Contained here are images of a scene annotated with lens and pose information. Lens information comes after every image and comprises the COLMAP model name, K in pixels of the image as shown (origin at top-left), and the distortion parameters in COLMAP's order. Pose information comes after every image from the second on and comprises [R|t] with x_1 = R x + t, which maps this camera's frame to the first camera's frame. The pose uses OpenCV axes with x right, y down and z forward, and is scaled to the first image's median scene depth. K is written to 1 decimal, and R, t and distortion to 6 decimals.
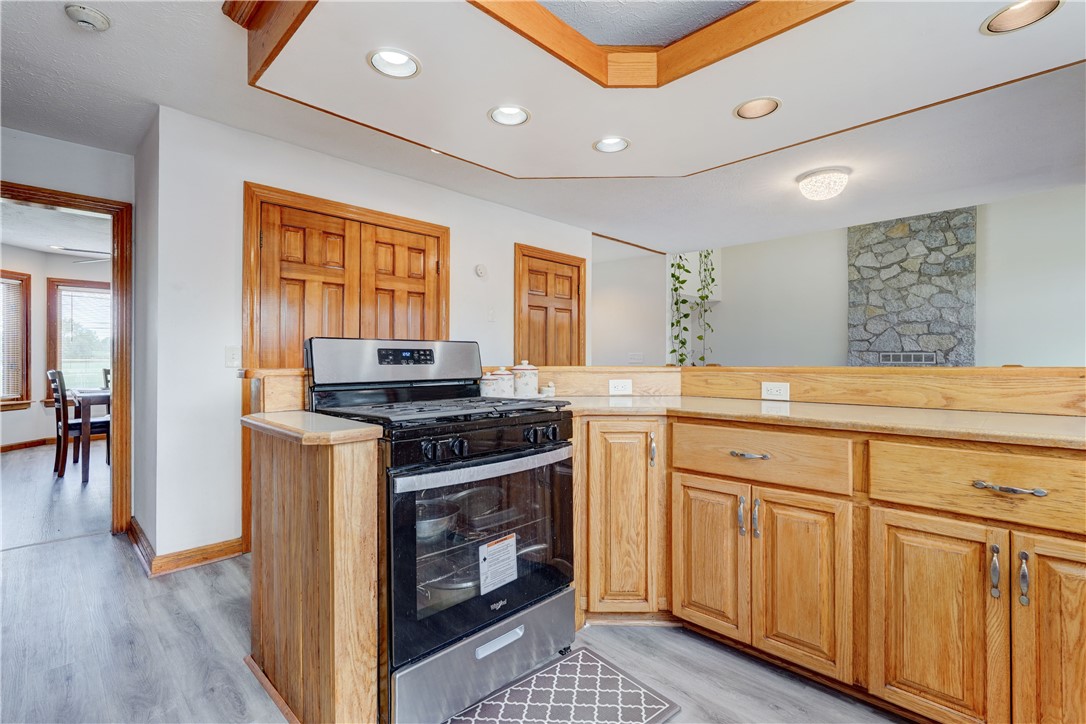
lens RADIAL K [[485.5, 0, 549.0], [0, 485.5, 358.5], [0, 0, 1]] dist [-0.010738, 0.003607]
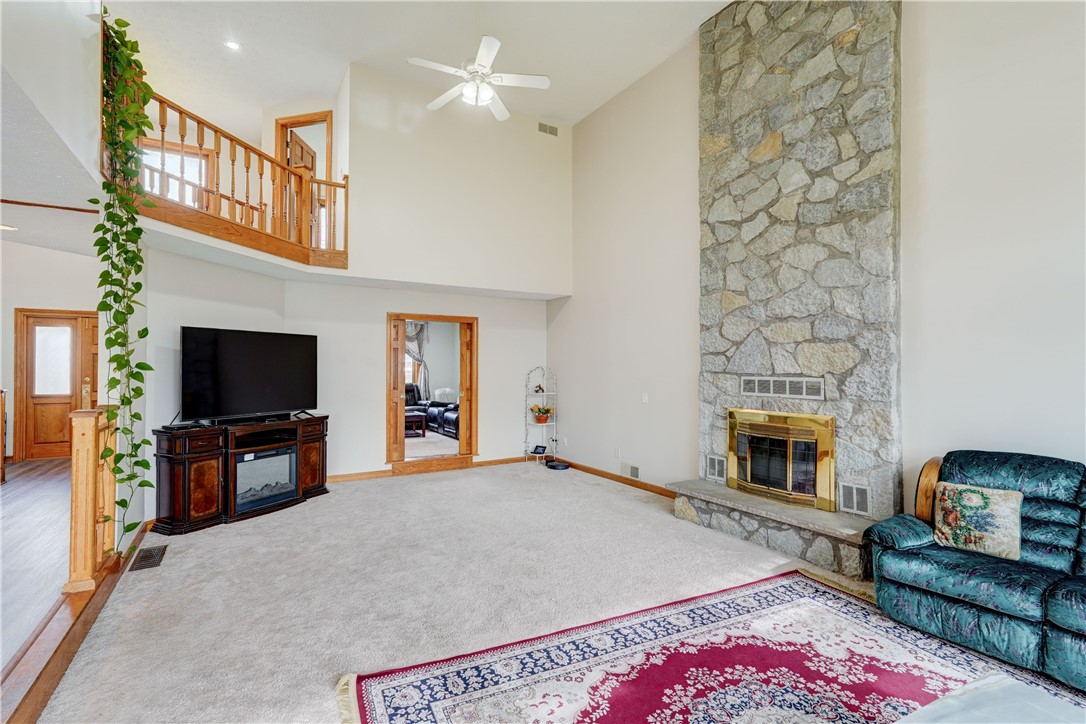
lens RADIAL K [[485.5, 0, 525.6], [0, 485.5, 362.0], [0, 0, 1]] dist [-0.010738, 0.003607]
pose [[0.963734, -0.005065, -0.266817, 0.636611], [0.002908, 0.999960, -0.008478, -0.025370], [0.266849, 0.007395, 0.963710, 0.433977]]
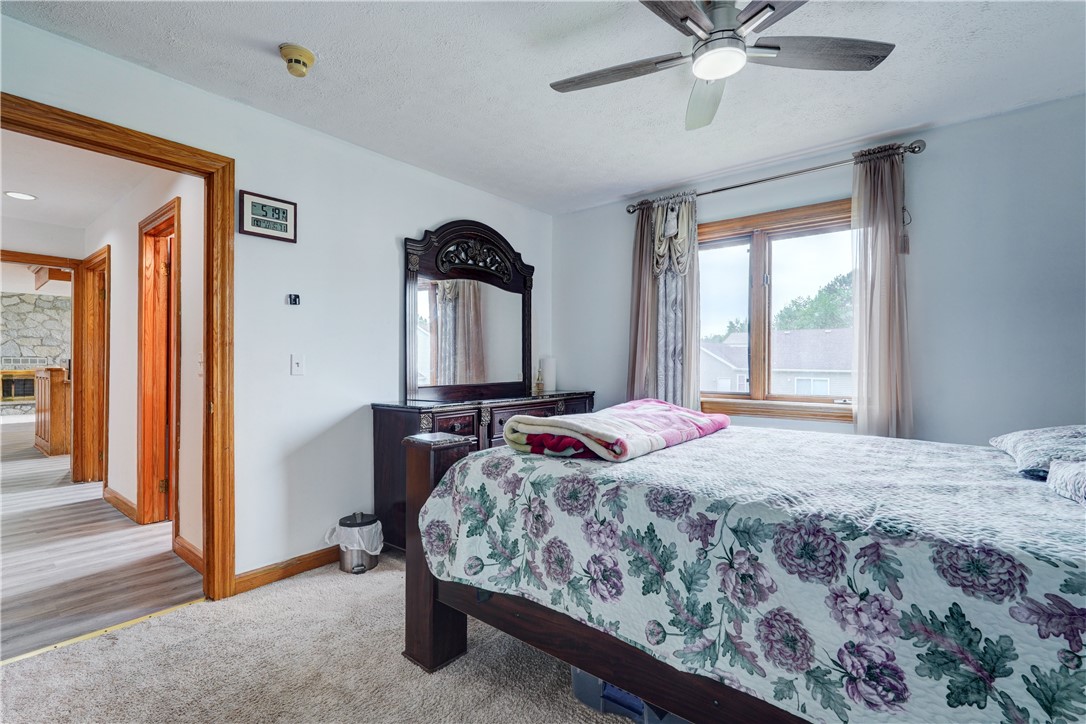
lens RADIAL K [[485.5, 0, 541.0], [0, 485.5, 362.6], [0, 0, 1]] dist [-0.010738, 0.003607]
pose [[-0.098248, -0.001969, 0.995160, -0.911995], [-0.003689, 0.999992, 0.001615, -0.004908], [-0.995155, -0.003513, -0.098255, -0.441429]]
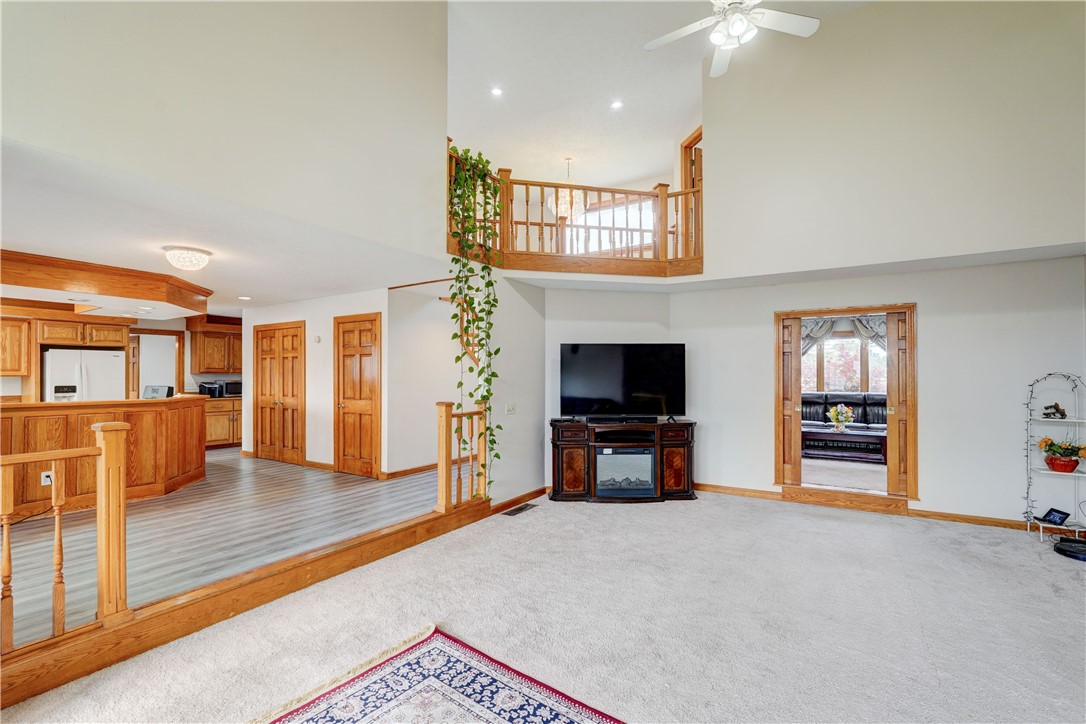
lens RADIAL K [[485.5, 0, 541.8], [0, 485.5, 368.9], [0, 0, 1]] dist [-0.010738, 0.003607]
pose [[0.218008, -0.014584, -0.975838, 0.822390], [0.005870, 0.999890, -0.013632, -0.024506], [0.975929, -0.002756, 0.218070, 0.679677]]
